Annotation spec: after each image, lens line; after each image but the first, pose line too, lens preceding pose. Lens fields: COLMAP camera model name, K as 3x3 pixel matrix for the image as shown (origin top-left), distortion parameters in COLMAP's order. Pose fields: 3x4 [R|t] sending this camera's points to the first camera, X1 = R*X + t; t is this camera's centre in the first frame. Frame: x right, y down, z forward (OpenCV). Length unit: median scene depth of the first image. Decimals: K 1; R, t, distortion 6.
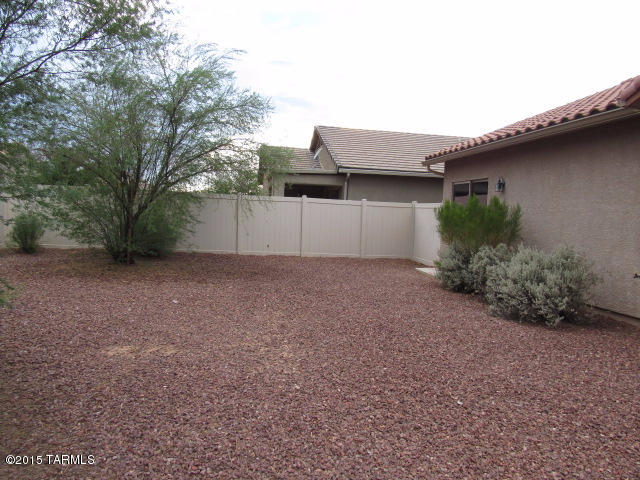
lens RADIAL K [[458.1, 0, 320.0], [0, 458.1, 240.0], [0, 0, 1]] dist [-0.026314, 0.005059]
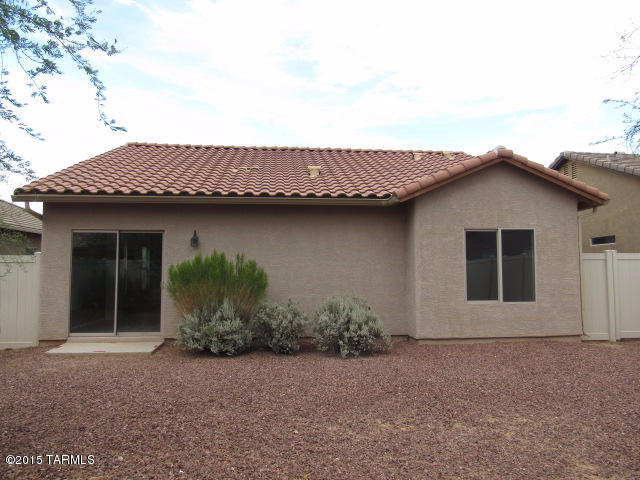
lens RADIAL K [[458.1, 0, 320.0], [0, 458.1, 240.0], [0, 0, 1]] dist [-0.026314, 0.005059]
pose [[0.065175, 0.035663, 0.997236, -0.512119], [0.064621, 0.997113, -0.039882, -0.059266], [-0.995779, 0.067042, 0.062682, 0.618379]]
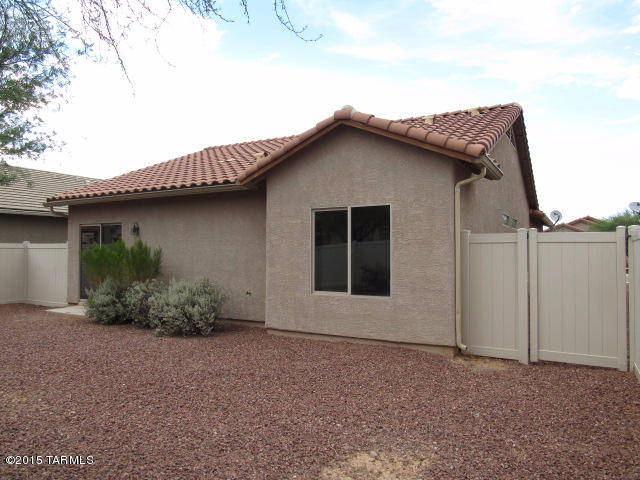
lens RADIAL K [[458.1, 0, 320.0], [0, 458.1, 240.0], [0, 0, 1]] dist [-0.026314, 0.005059]
pose [[0.632168, -0.016055, 0.774665, -0.203420], [0.068482, 0.997030, -0.035222, -0.017025], [-0.771799, 0.075317, 0.631390, -0.109742]]
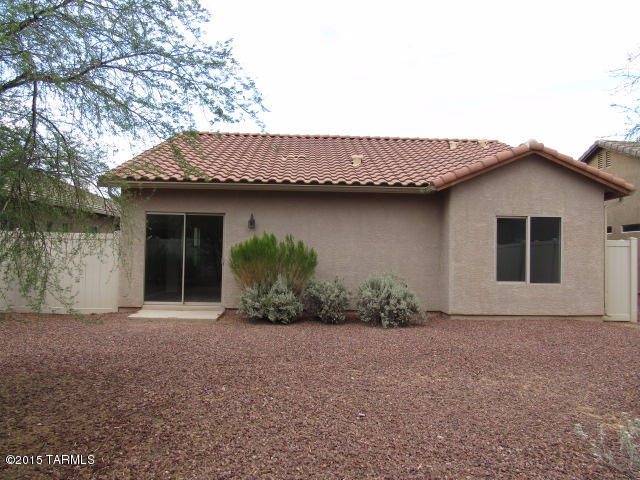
lens RADIAL K [[458.1, 0, 320.0], [0, 458.1, 240.0], [0, 0, 1]] dist [-0.026314, 0.005059]
pose [[0.129411, -0.002623, 0.991588, -0.618577], [0.047241, 0.998877, -0.003523, -0.061007], [-0.990465, 0.047300, 0.129389, 0.640198]]
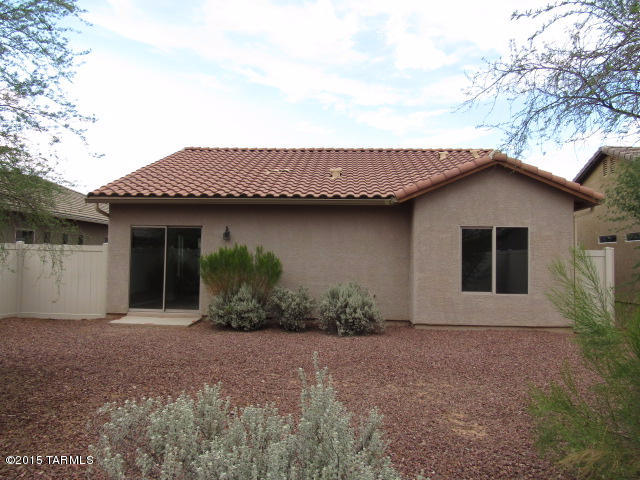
lens RADIAL K [[458.1, 0, 320.0], [0, 458.1, 240.0], [0, 0, 1]] dist [-0.026314, 0.005059]
pose [[0.219111, 0.015017, 0.975584, -0.630615], [0.049828, 0.998405, -0.026559, -0.058167], [-0.974427, 0.054431, 0.218013, 0.474235]]
